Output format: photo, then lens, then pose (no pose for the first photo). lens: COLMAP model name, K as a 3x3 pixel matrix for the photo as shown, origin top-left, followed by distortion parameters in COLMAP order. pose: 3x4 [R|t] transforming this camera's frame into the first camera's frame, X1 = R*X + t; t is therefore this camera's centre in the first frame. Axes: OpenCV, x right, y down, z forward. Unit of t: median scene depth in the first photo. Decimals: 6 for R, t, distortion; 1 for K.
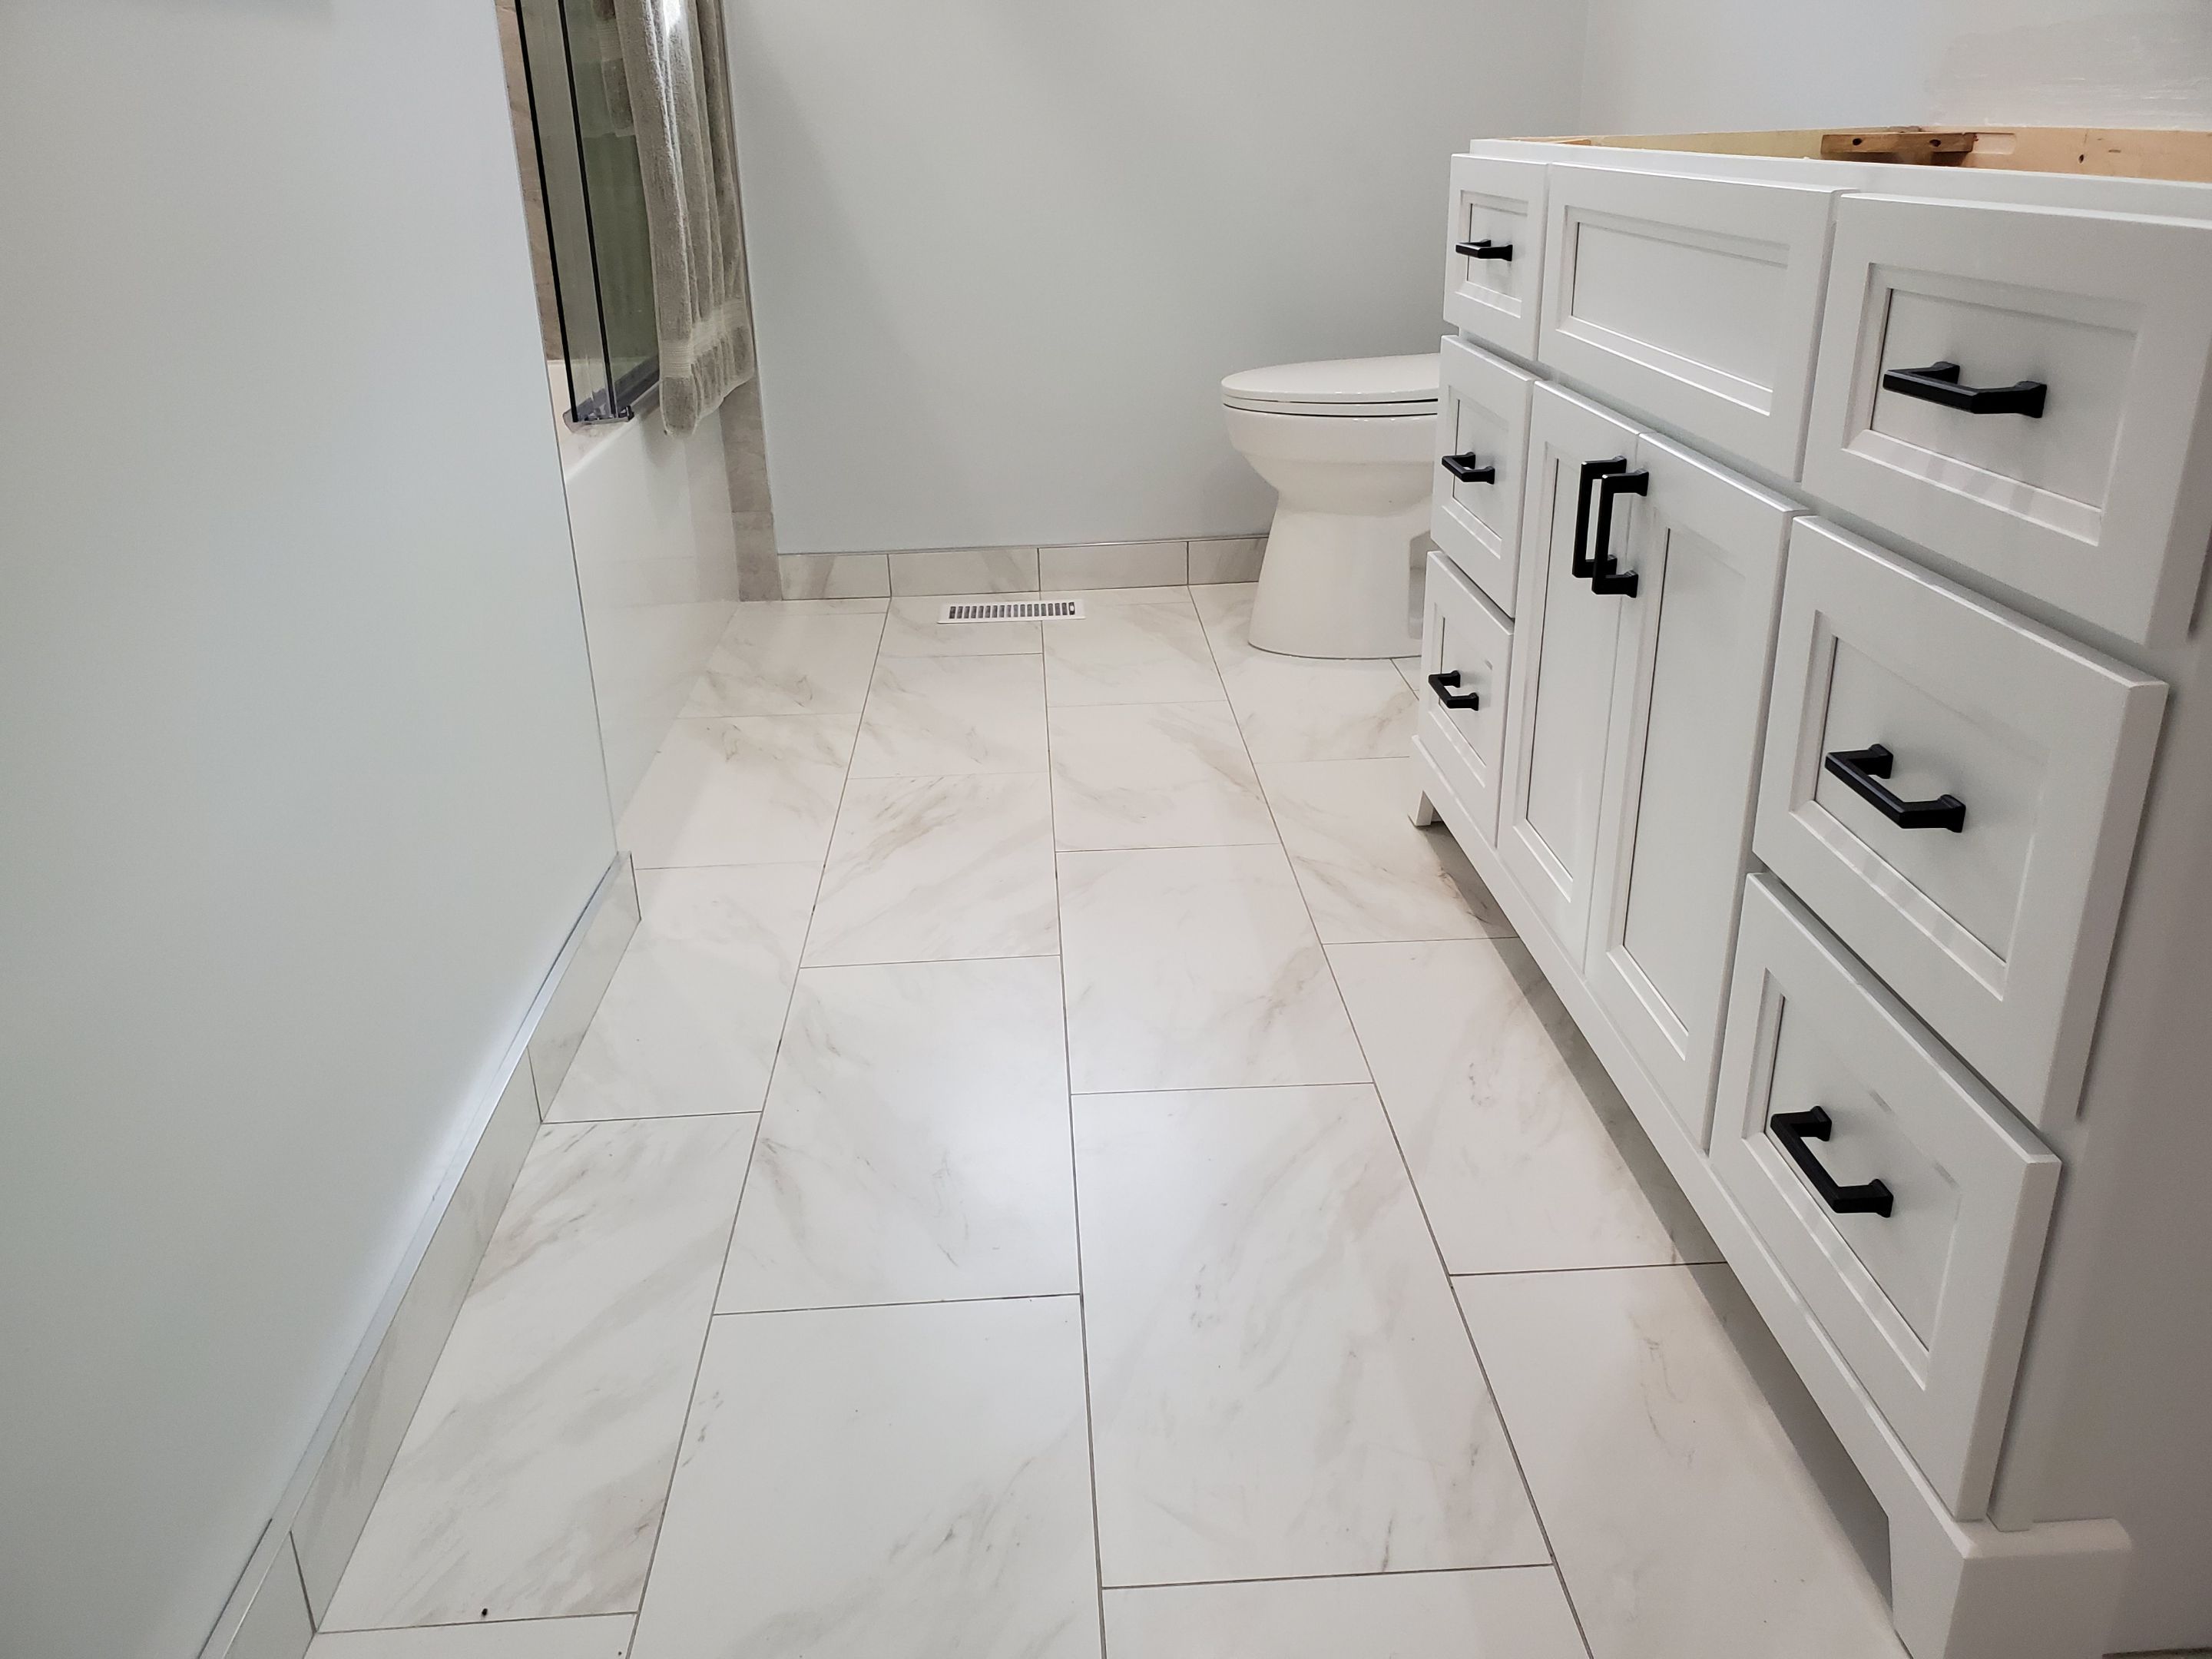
lens RADIAL K [[1699.0, 0, 1090.9], [0, 1699.0, 807.4], [0, 0, 1]] dist [0.016589, -0.014074]
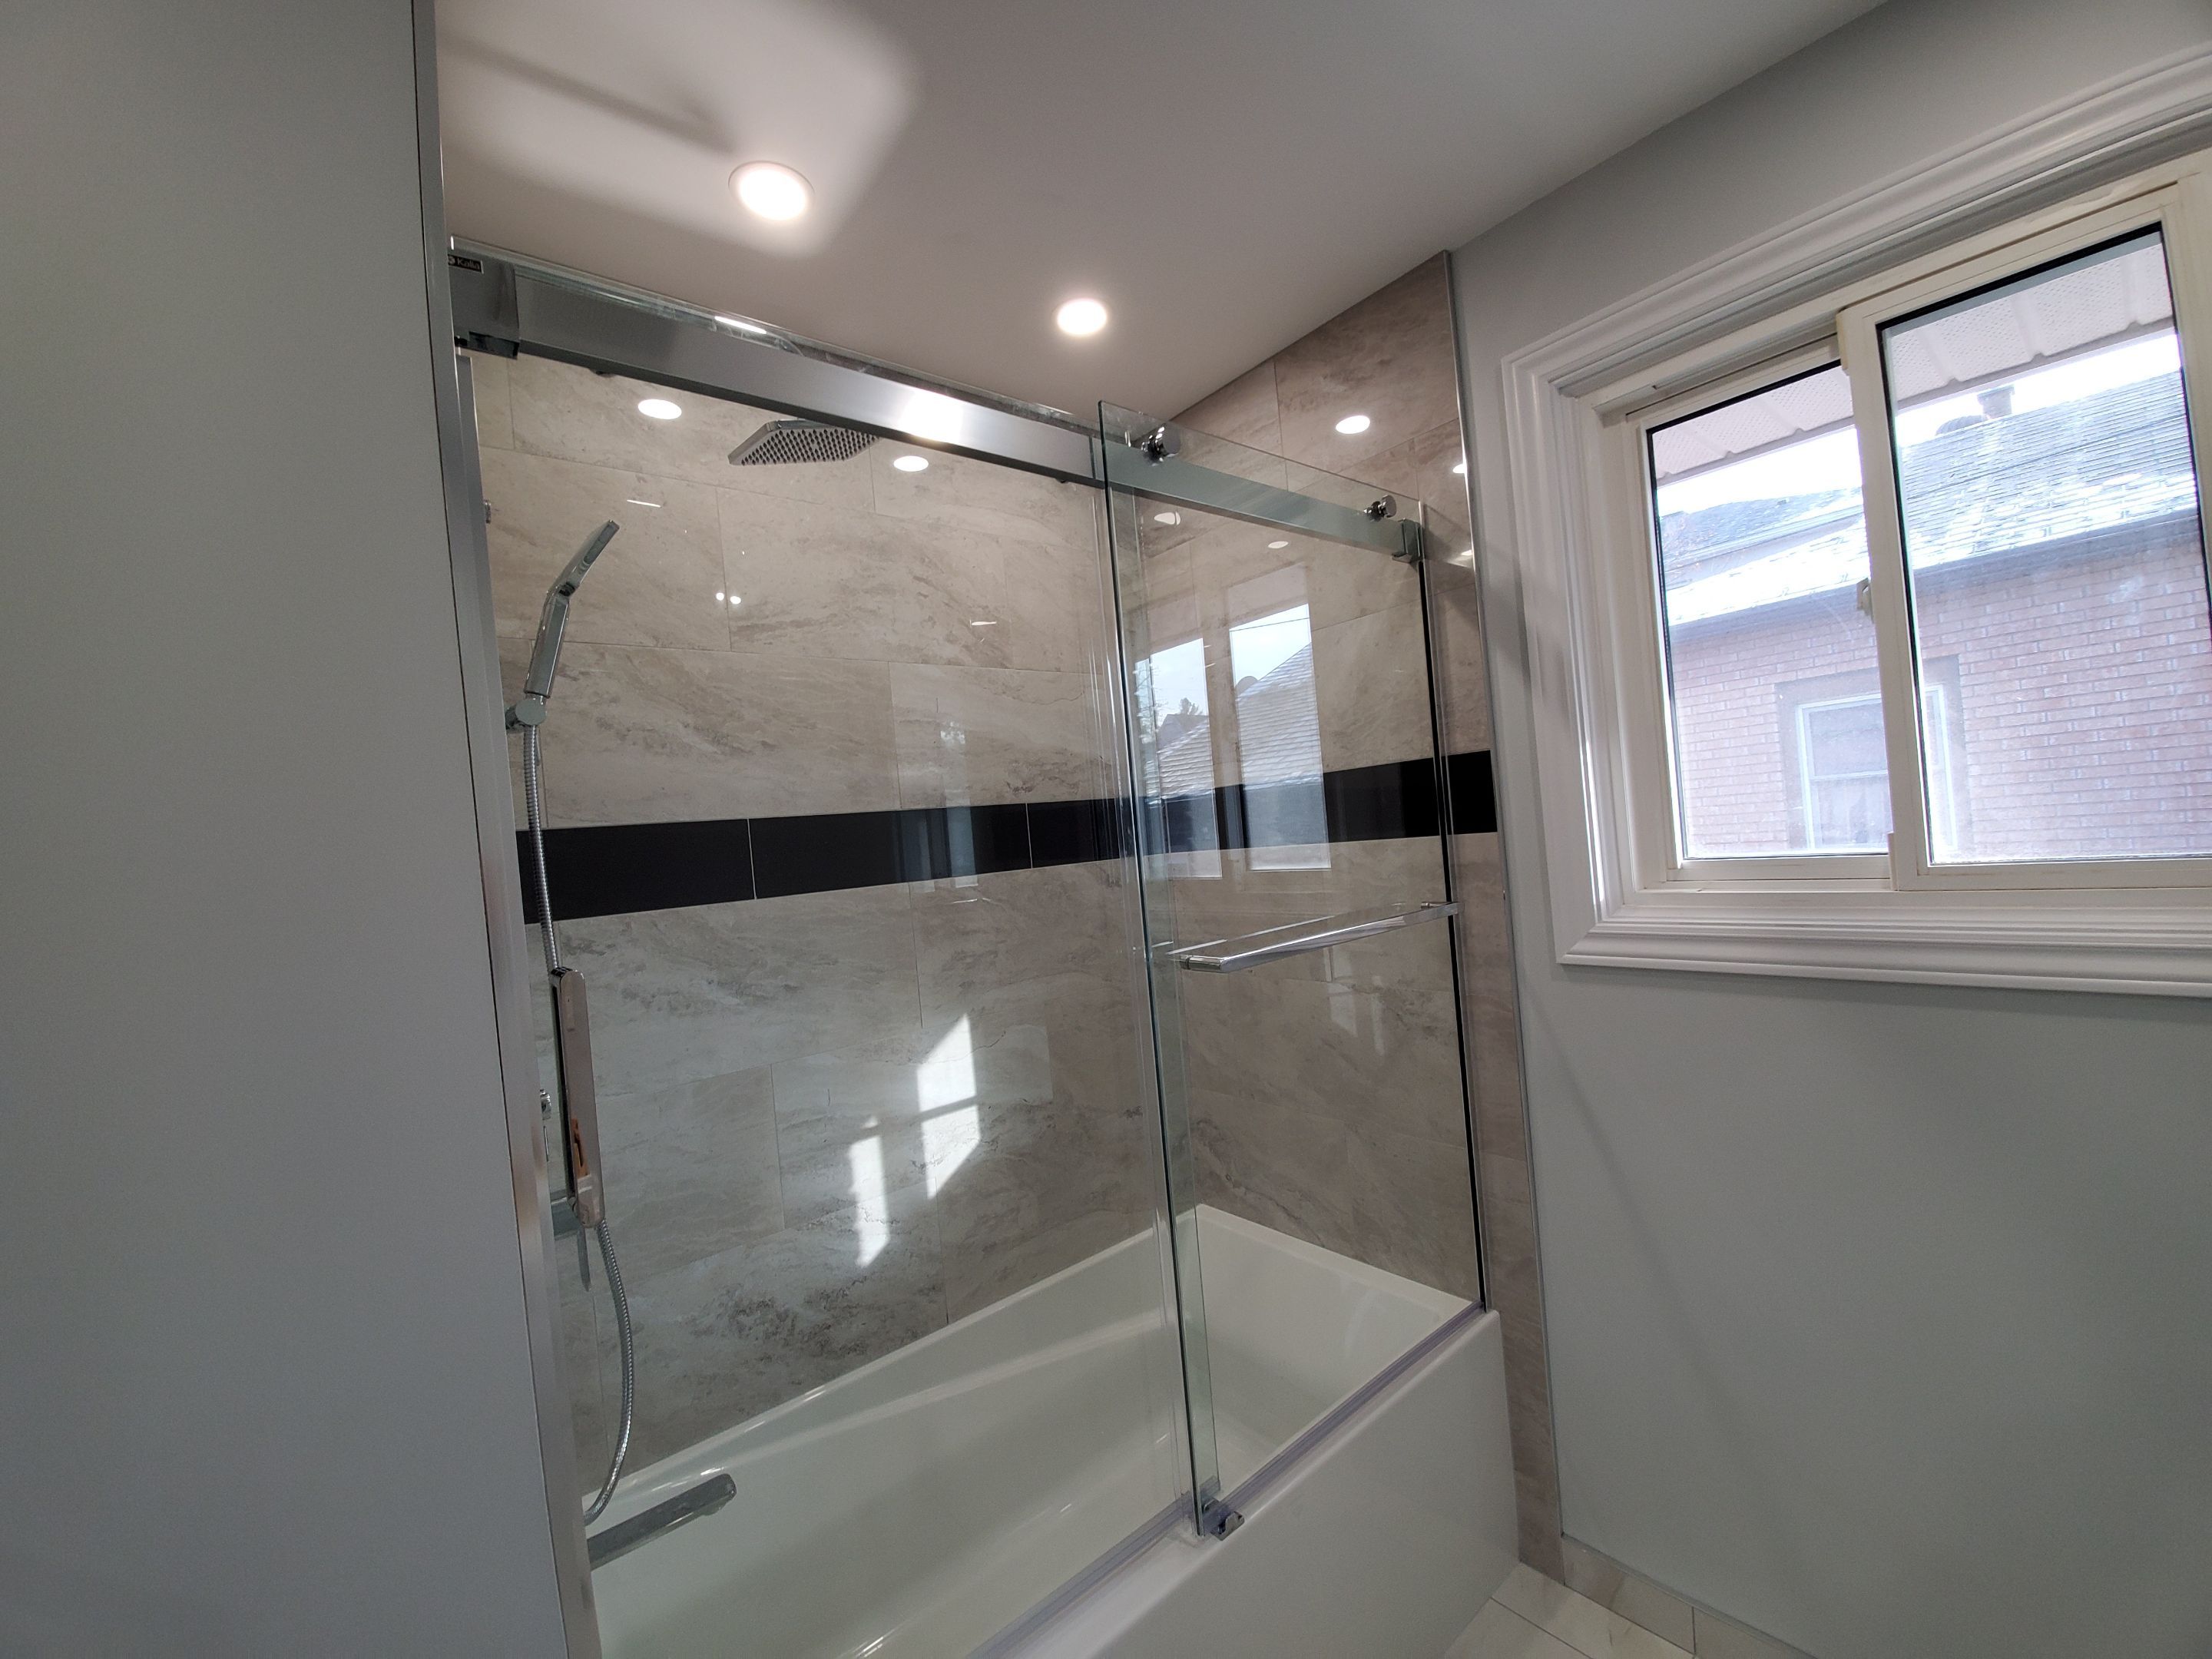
lens RADIAL K [[866.4, 0, 1121.7], [0, 866.4, 834.3], [0, 0, 1]] dist [-0.005380, -0.000714]
pose [[0.597388, -0.024036, -0.801592, 0.093862], [-0.230546, 0.952209, -0.200367, -0.589102], [0.768099, 0.304501, 0.563297, 0.703819]]
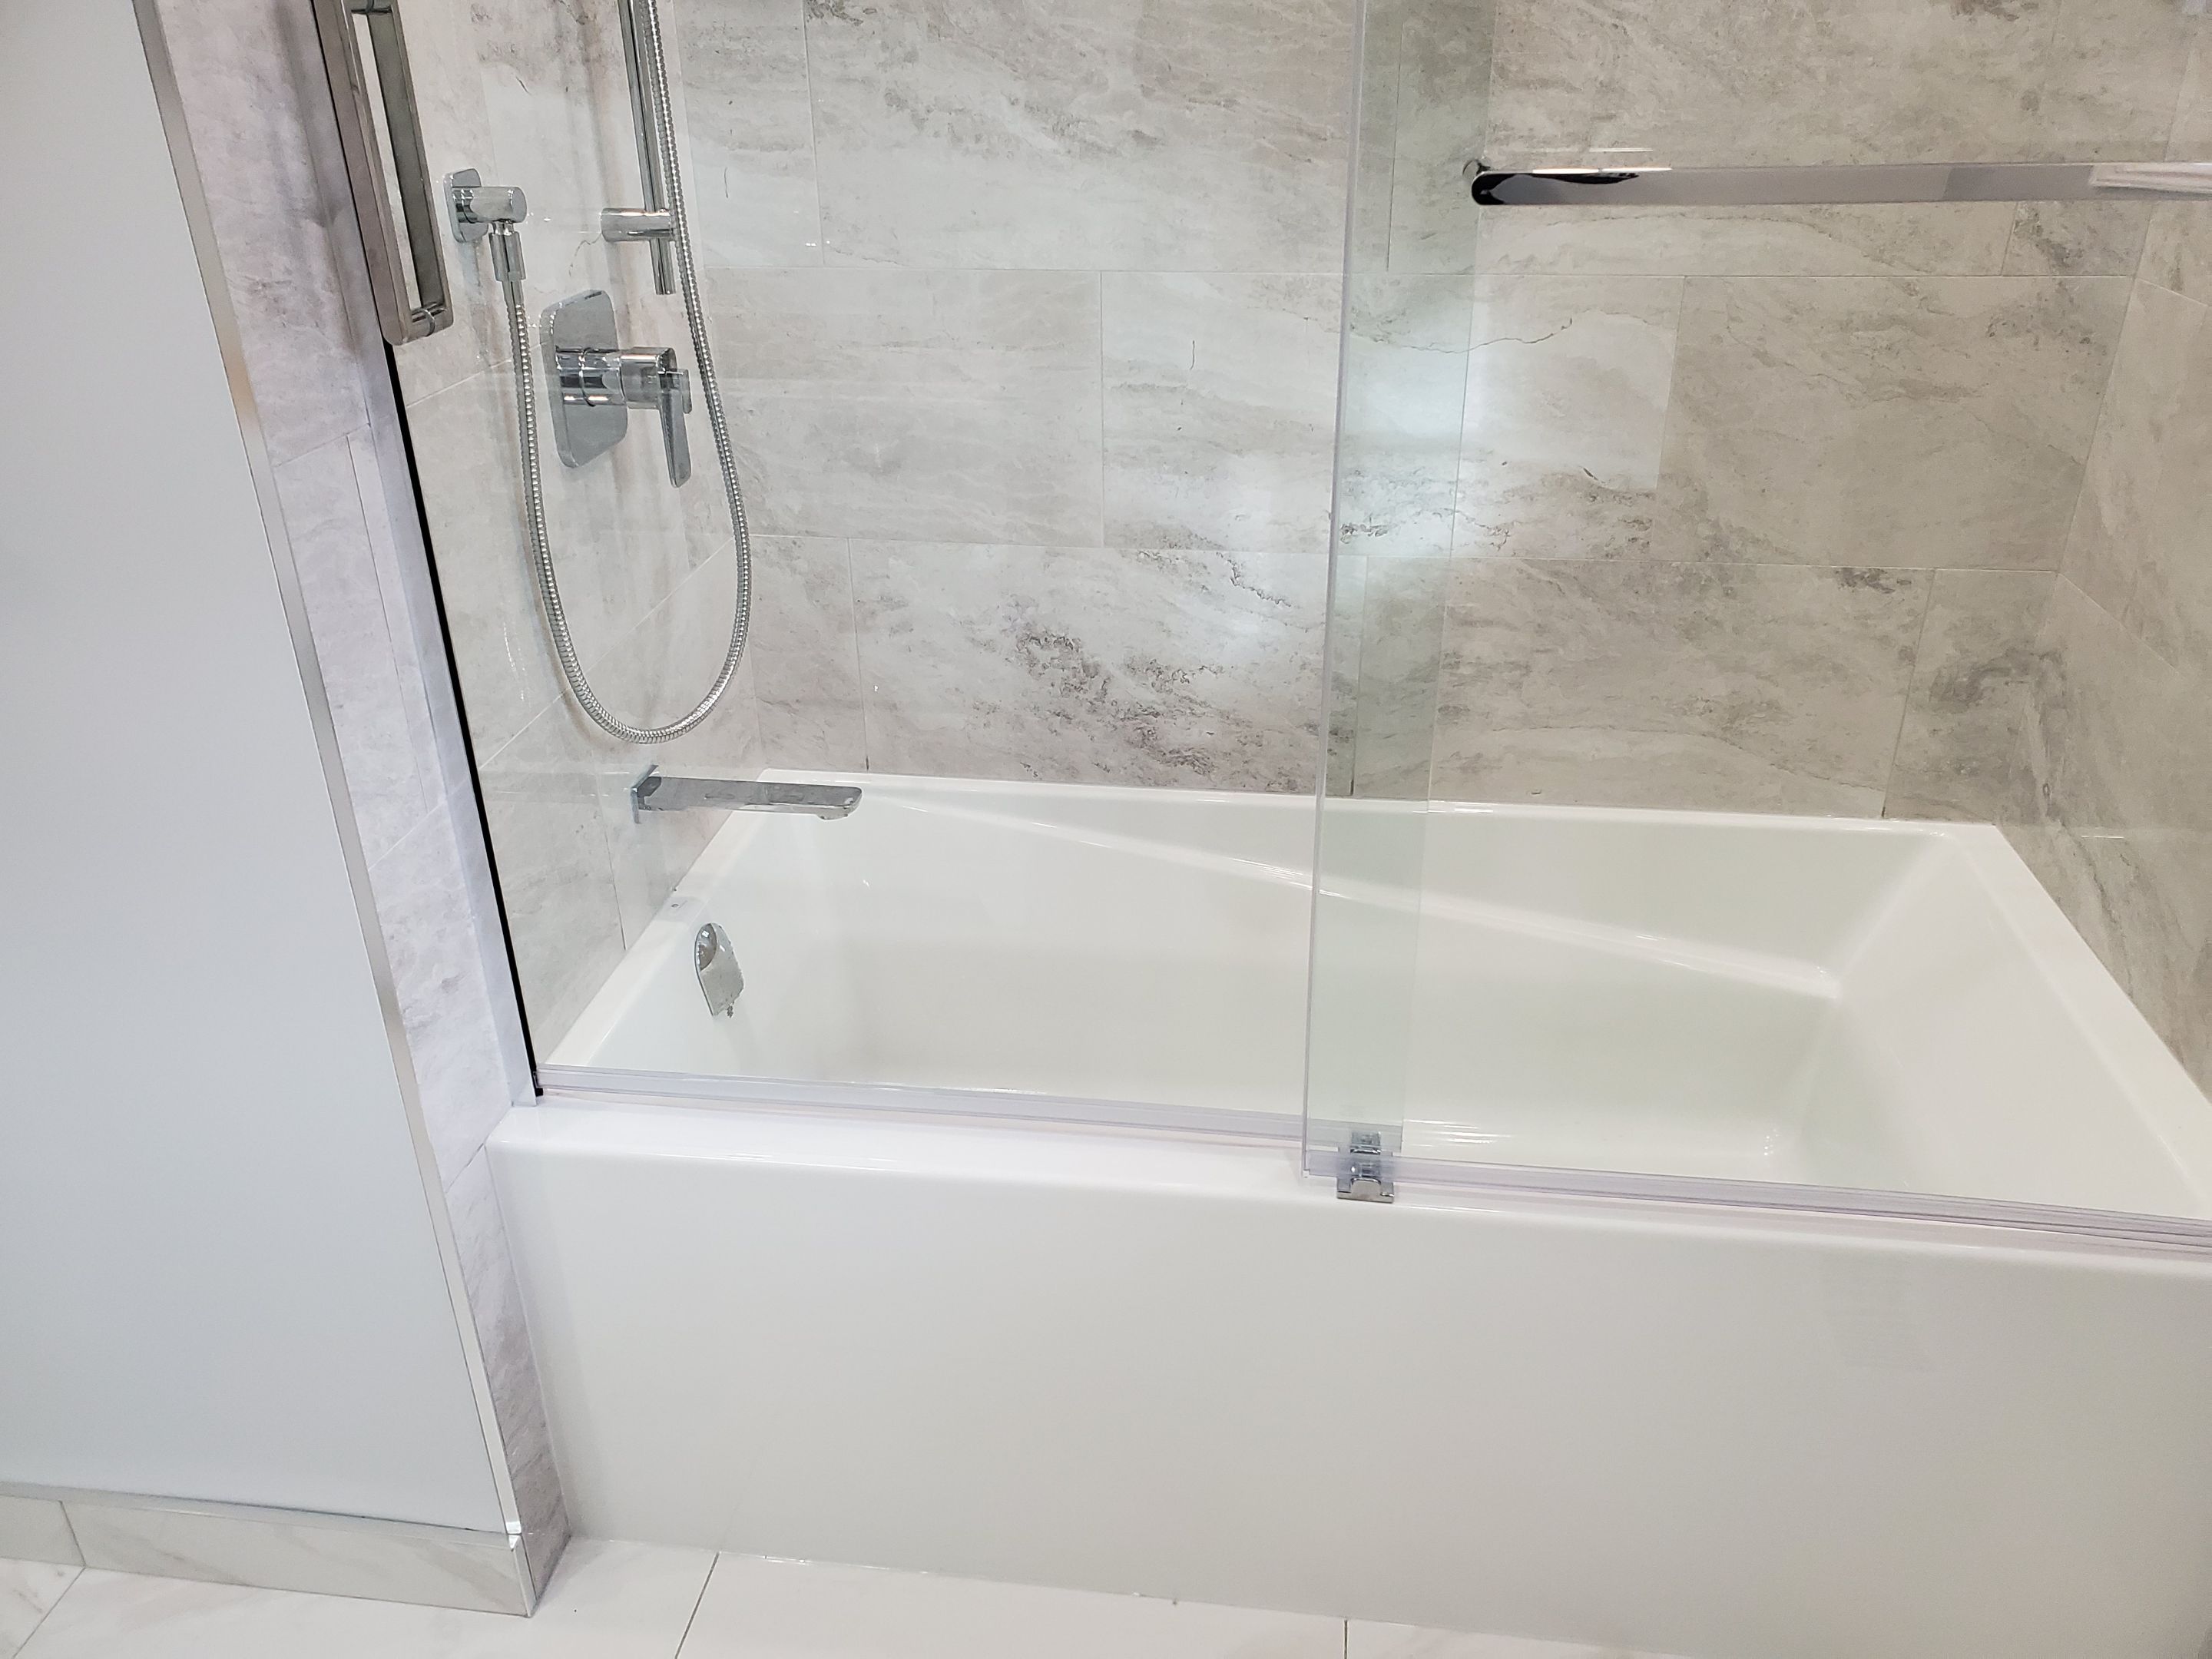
lens RADIAL K [[1699.0, 0, 1095.7], [0, 1699.0, 854.6], [0, 0, 1]] dist [0.016589, -0.014074]
pose [[-0.186064, 0.468902, -0.863430, 0.200121], [-0.348468, 0.790158, 0.504203, -0.683062], [0.918668, 0.394692, 0.016378, 1.060618]]
